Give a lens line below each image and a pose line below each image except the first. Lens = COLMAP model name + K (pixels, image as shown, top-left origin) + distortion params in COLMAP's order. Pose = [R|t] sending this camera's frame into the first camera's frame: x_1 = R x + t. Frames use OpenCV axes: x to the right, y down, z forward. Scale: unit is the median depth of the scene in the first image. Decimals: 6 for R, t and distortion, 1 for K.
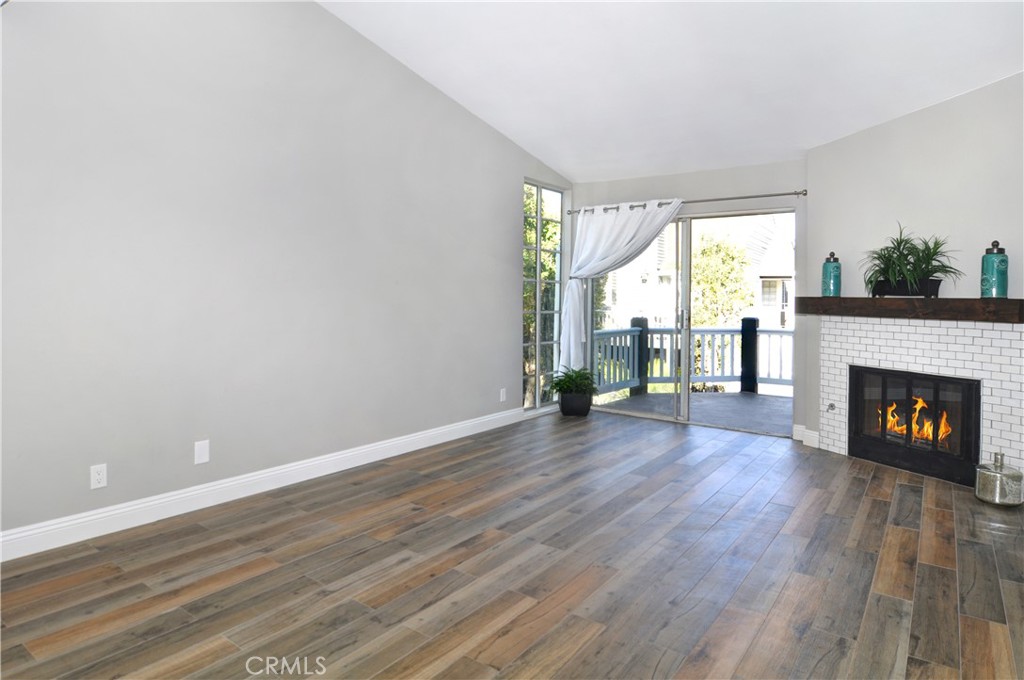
lens RADIAL K [[578.4, 0, 469.9], [0, 578.4, 309.3], [0, 0, 1]] dist [-0.003323, -0.006827]
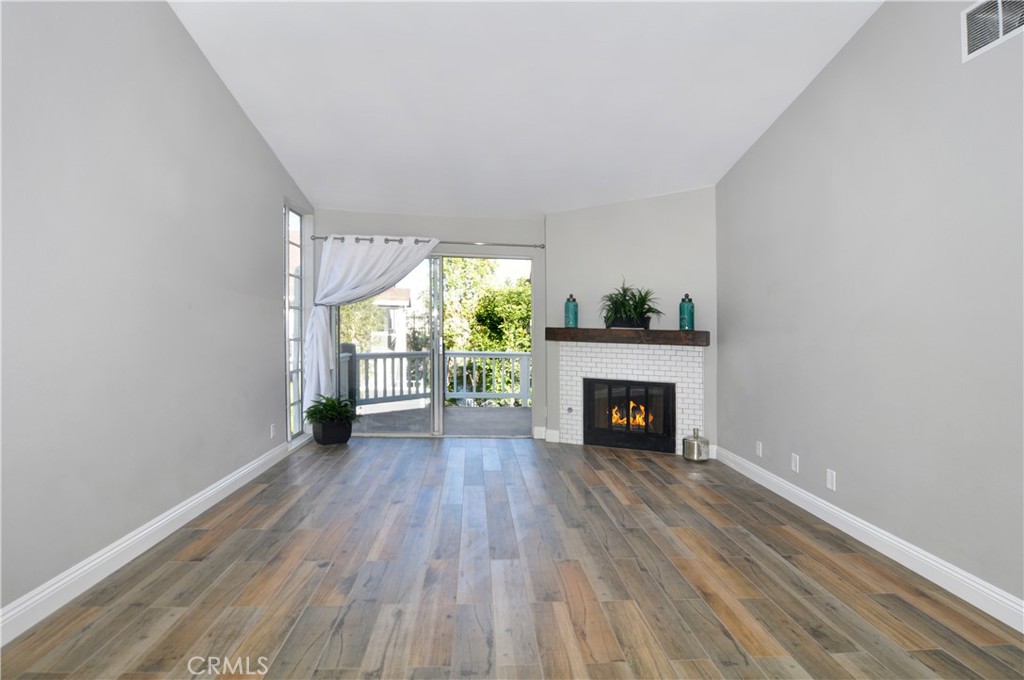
lens RADIAL K [[551.1, 0, 515.6], [0, 551.1, 335.4], [0, 0, 1]] dist [-0.005277, -0.007723]
pose [[0.757808, -0.002926, 0.652472, -0.375484], [0.001312, 0.999995, 0.002961, -0.009224], [-0.652477, -0.001388, 0.757807, 0.147232]]
